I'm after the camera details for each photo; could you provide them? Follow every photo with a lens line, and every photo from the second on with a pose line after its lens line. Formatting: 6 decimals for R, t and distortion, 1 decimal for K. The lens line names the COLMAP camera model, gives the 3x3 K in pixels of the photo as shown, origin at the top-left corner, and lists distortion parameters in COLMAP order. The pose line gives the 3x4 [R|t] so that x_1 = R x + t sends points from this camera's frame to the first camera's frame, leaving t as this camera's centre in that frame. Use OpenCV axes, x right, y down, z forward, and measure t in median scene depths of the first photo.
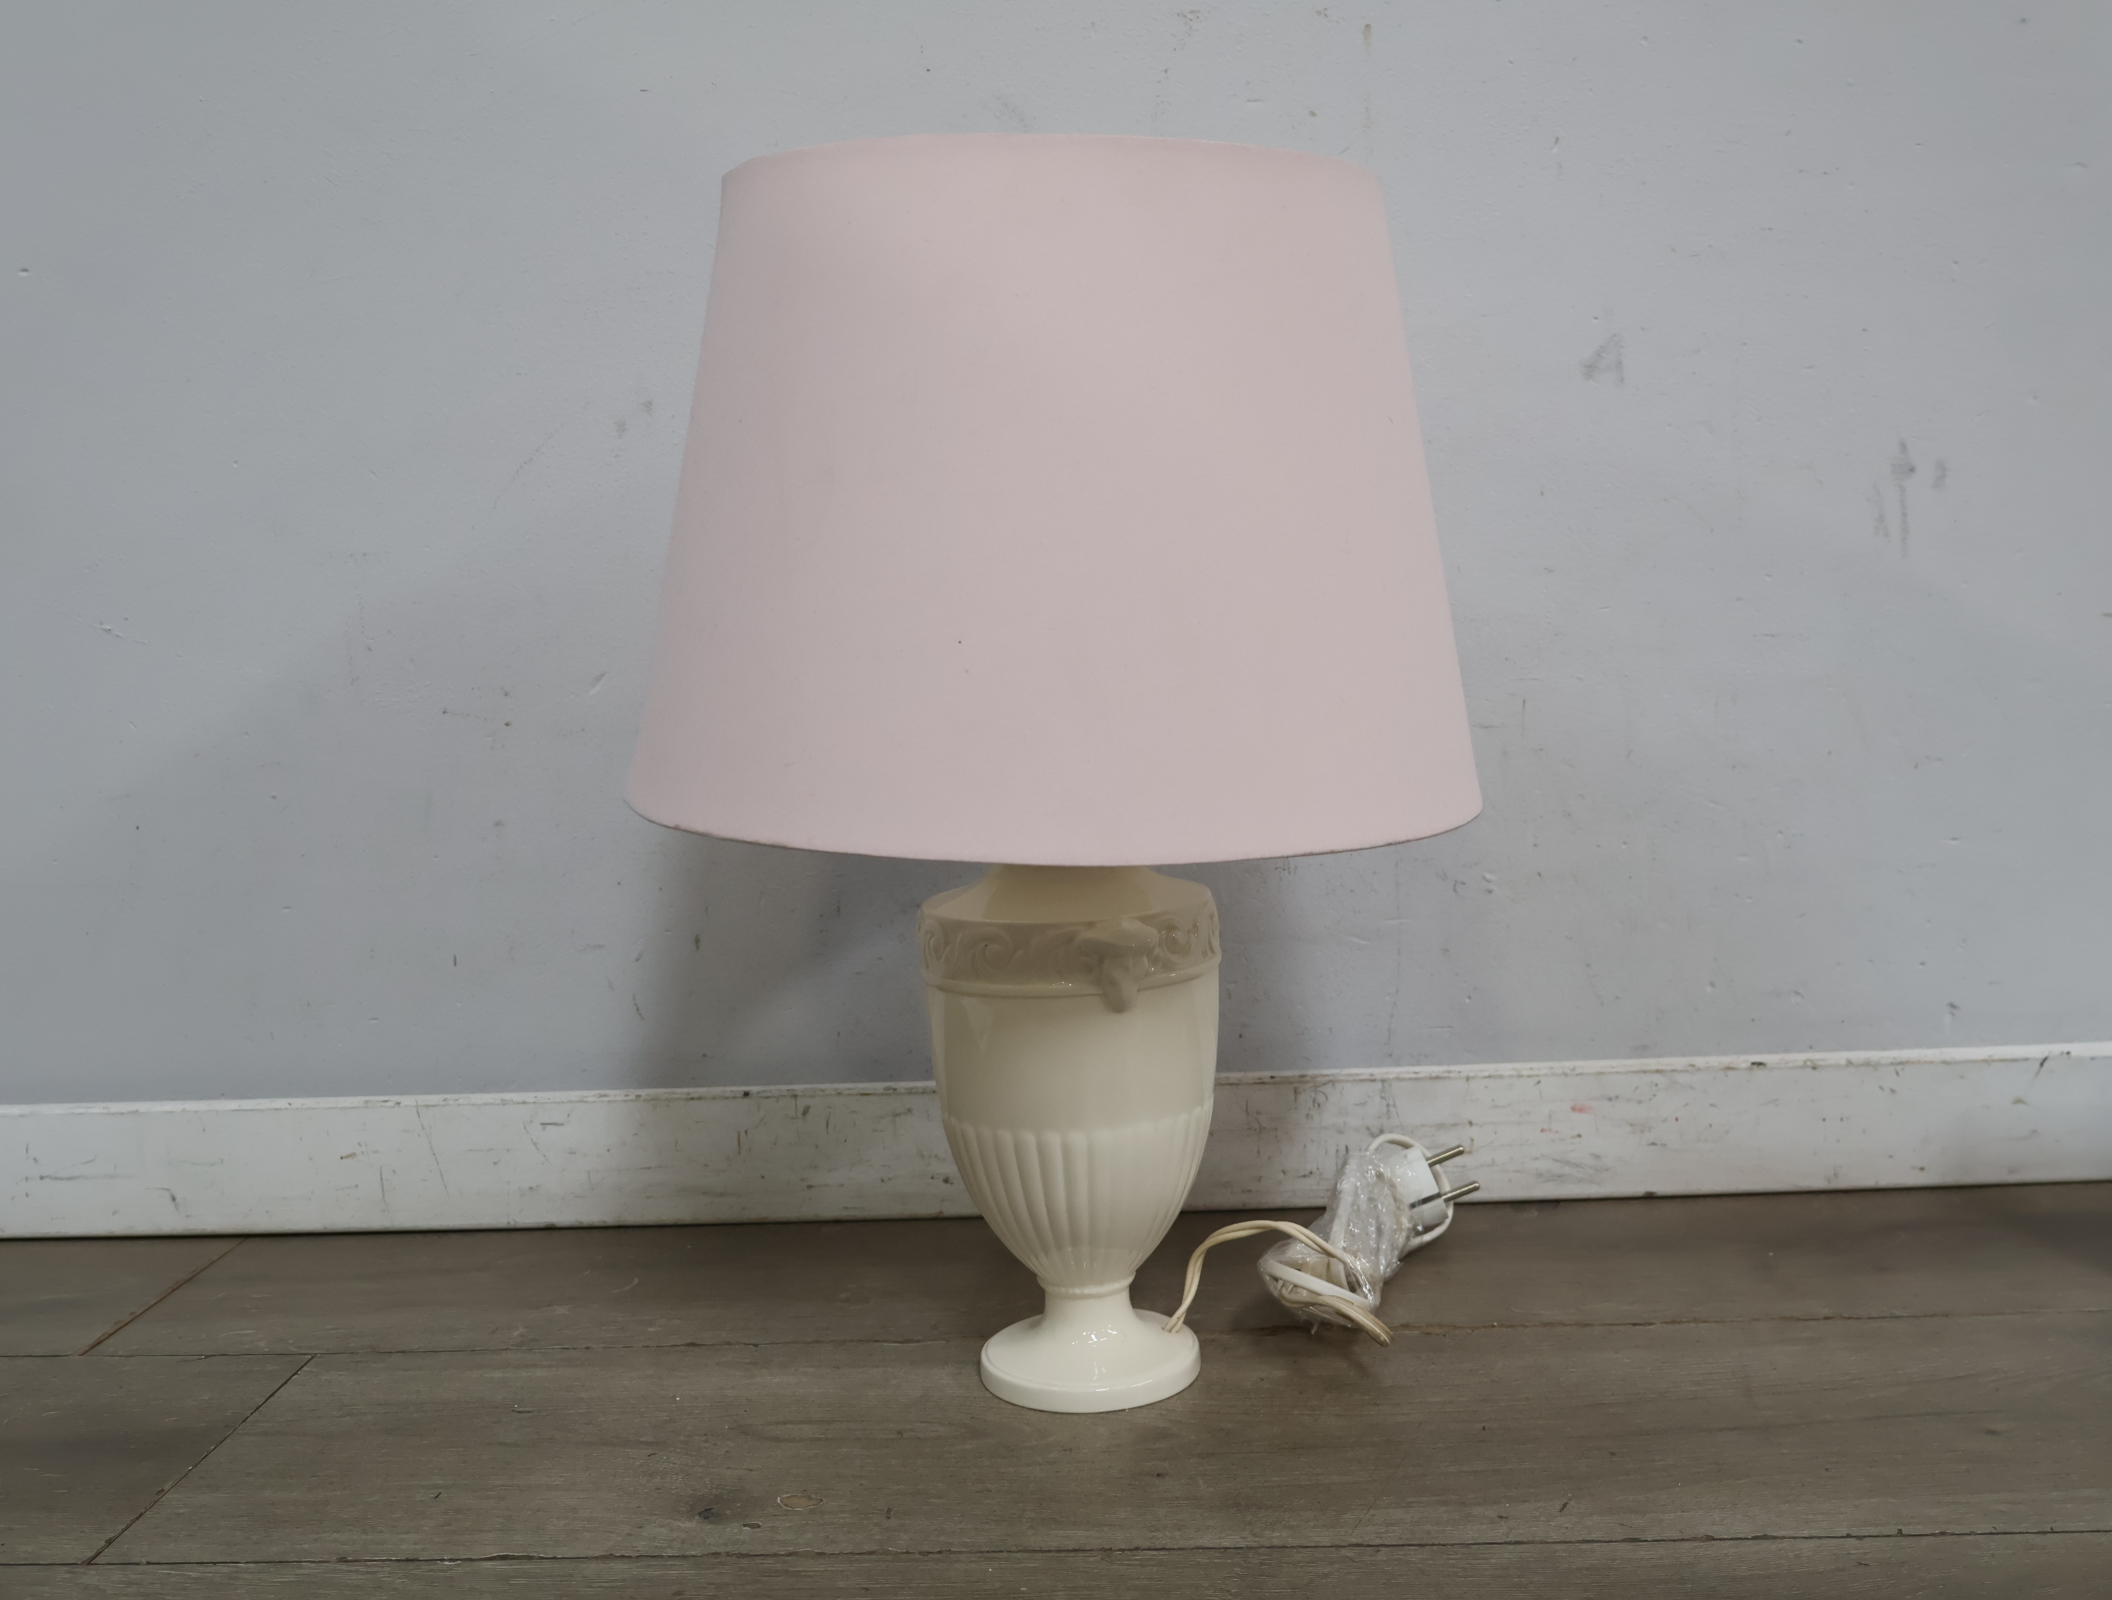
lens RADIAL K [[2146.5, 0, 1055.1], [0, 2146.5, 803.0], [0, 0, 1]] dist [0.008692, 0.000000]
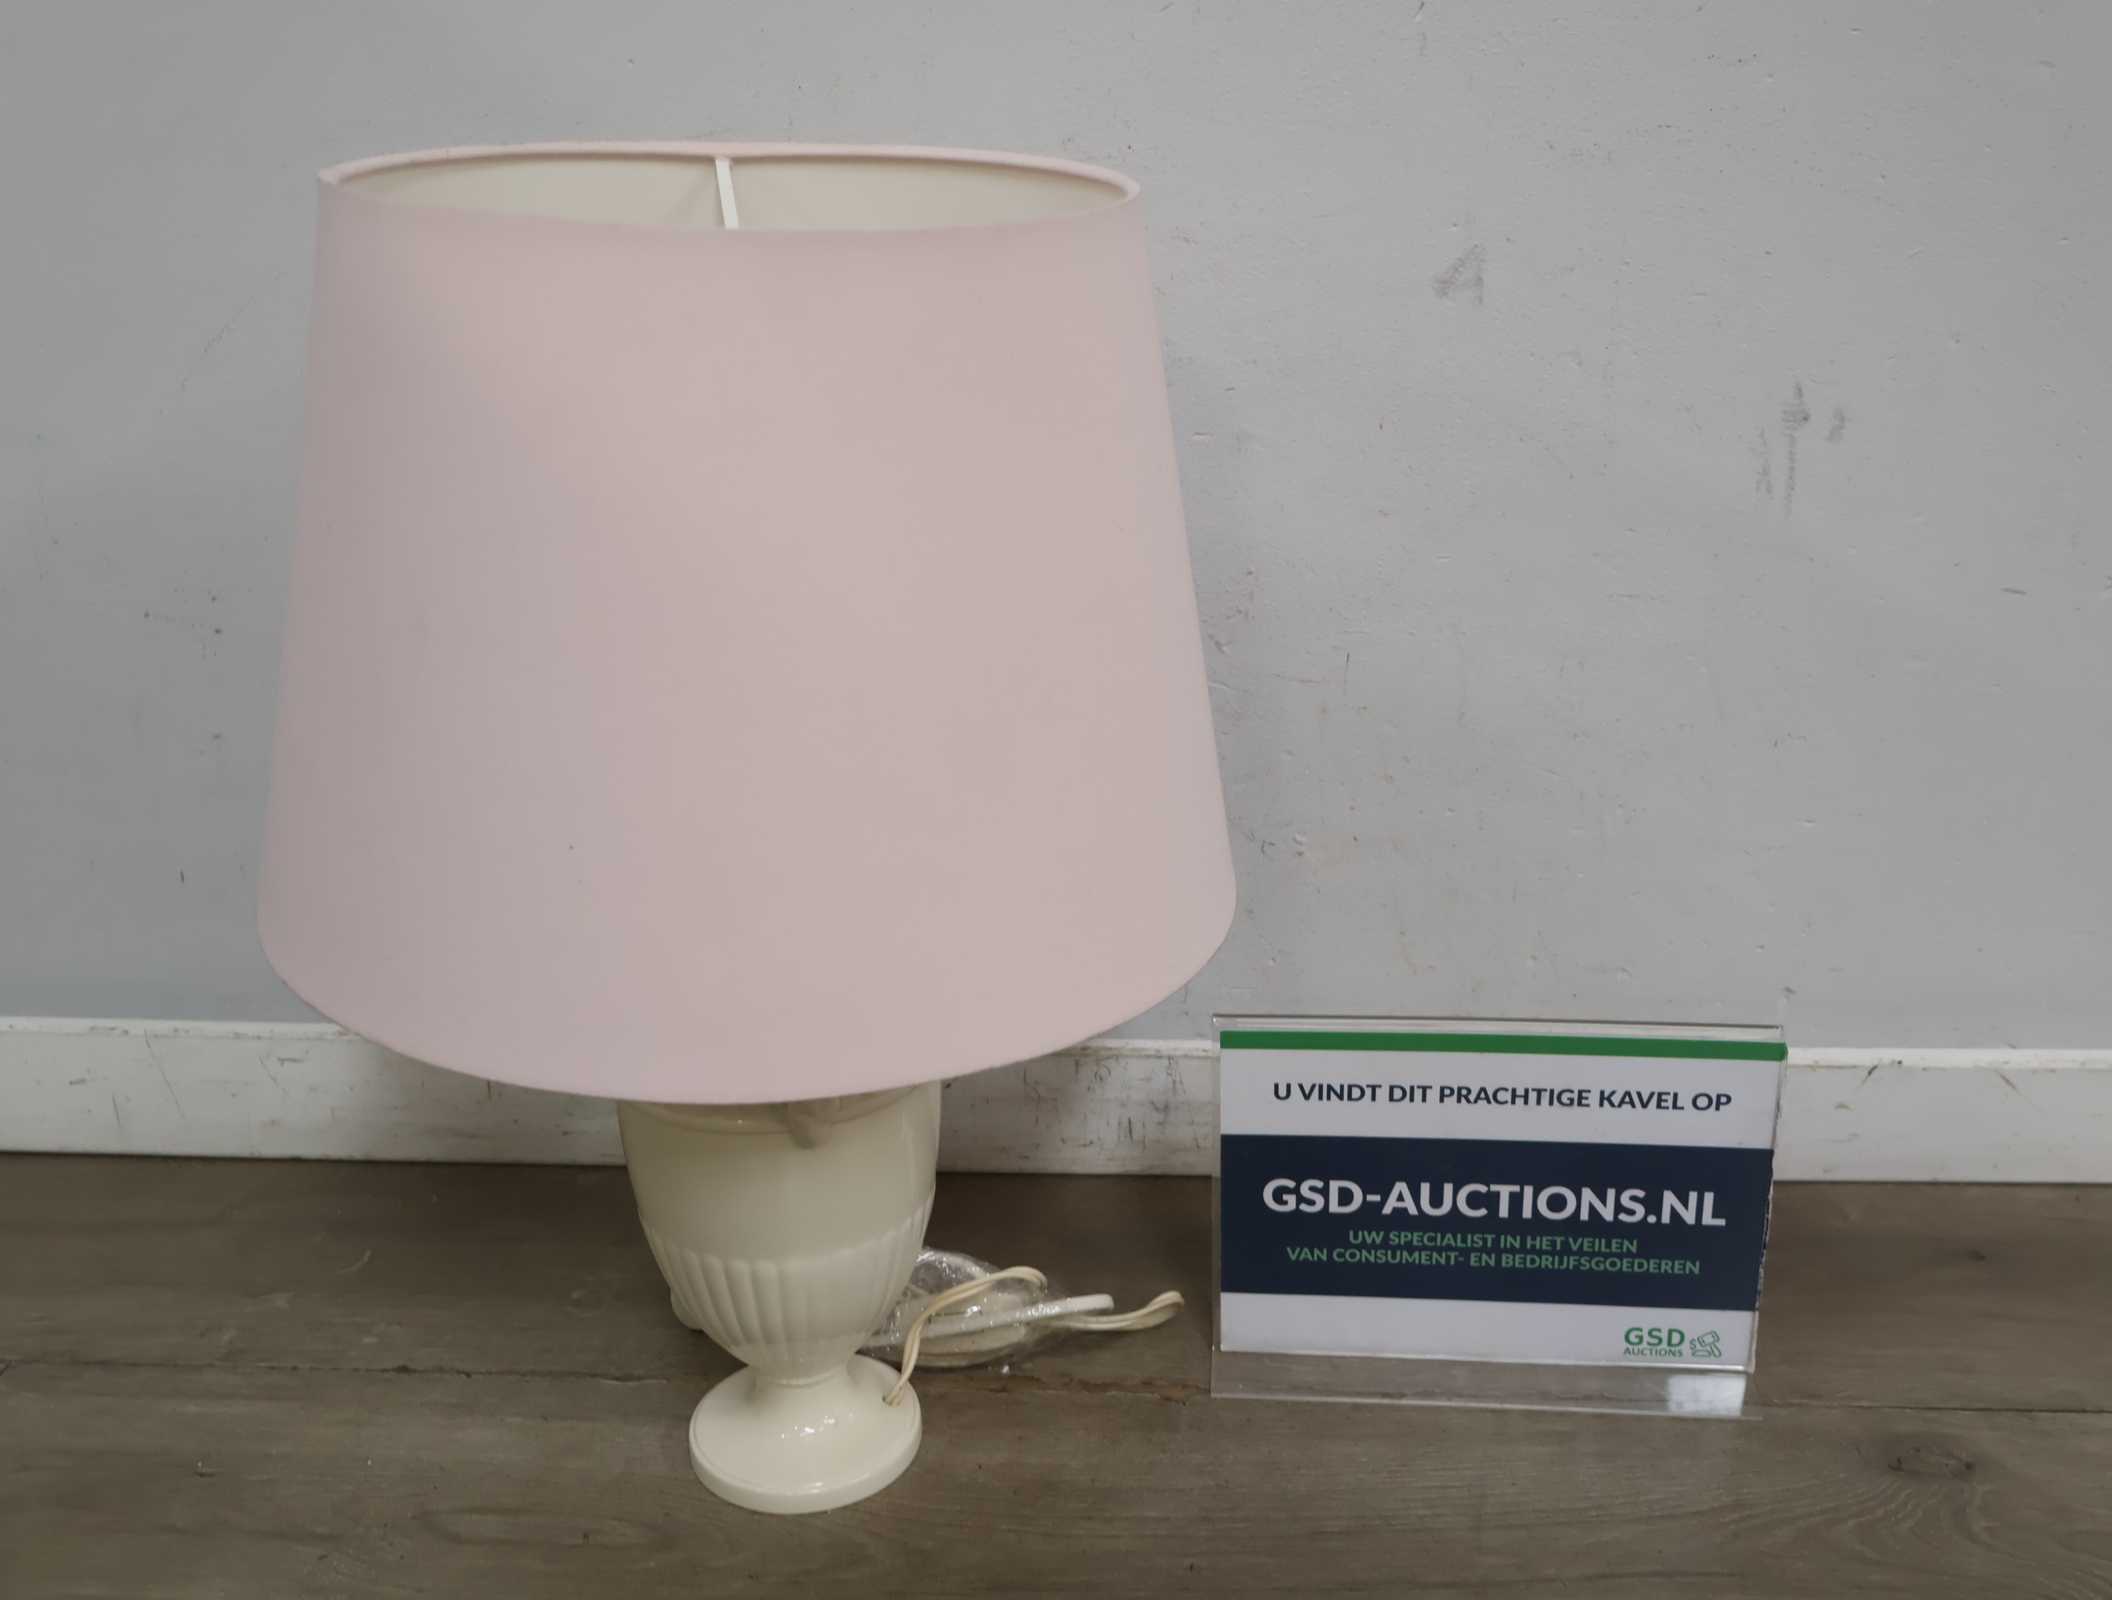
lens RADIAL K [[2146.5, 0, 1056.1], [0, 2146.5, 807.0], [0, 0, 1]] dist [0.008692, 0.000000]
pose [[0.999574, 0.028552, 0.006023, 0.095719], [-0.029161, 0.969823, 0.242059, -0.203661], [0.001070, -0.242132, 0.970243, 0.121507]]
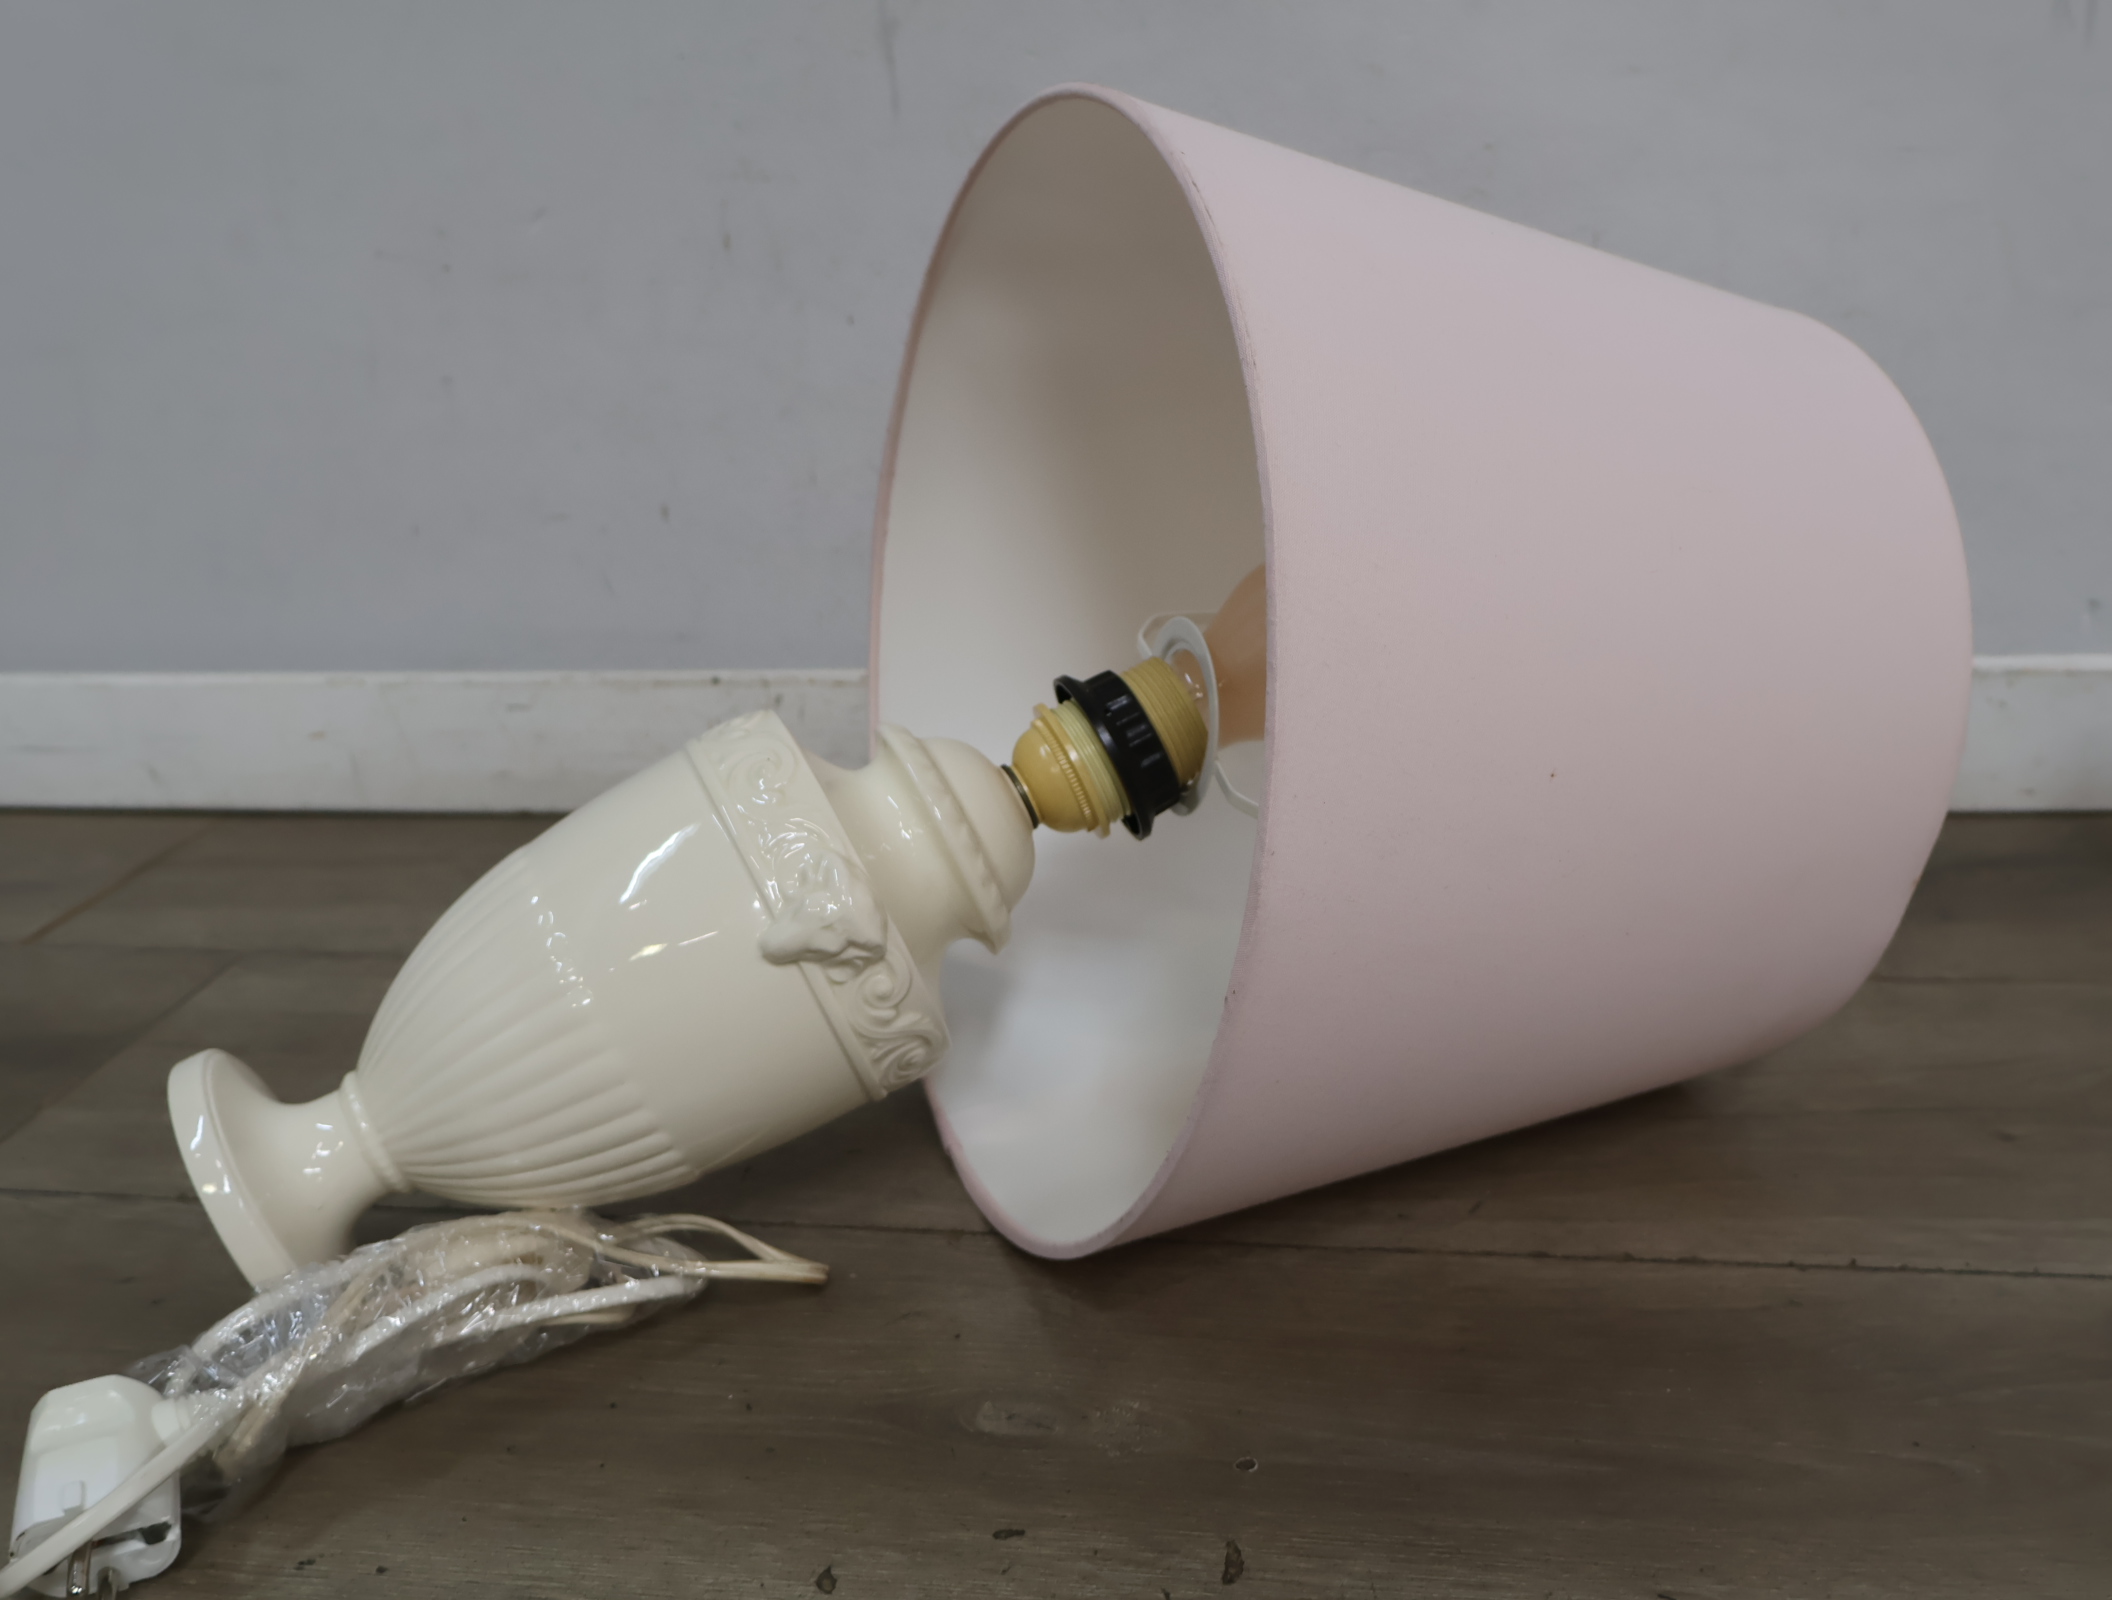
lens RADIAL K [[2146.5, 0, 1055.3], [0, 2146.5, 811.2], [0, 0, 1]] dist [0.008692, 0.000000]
pose [[0.992718, 0.024819, -0.117880, 0.116219], [0.003640, 0.971919, 0.235287, -0.027847], [0.120410, -0.234003, 0.964751, 0.116269]]
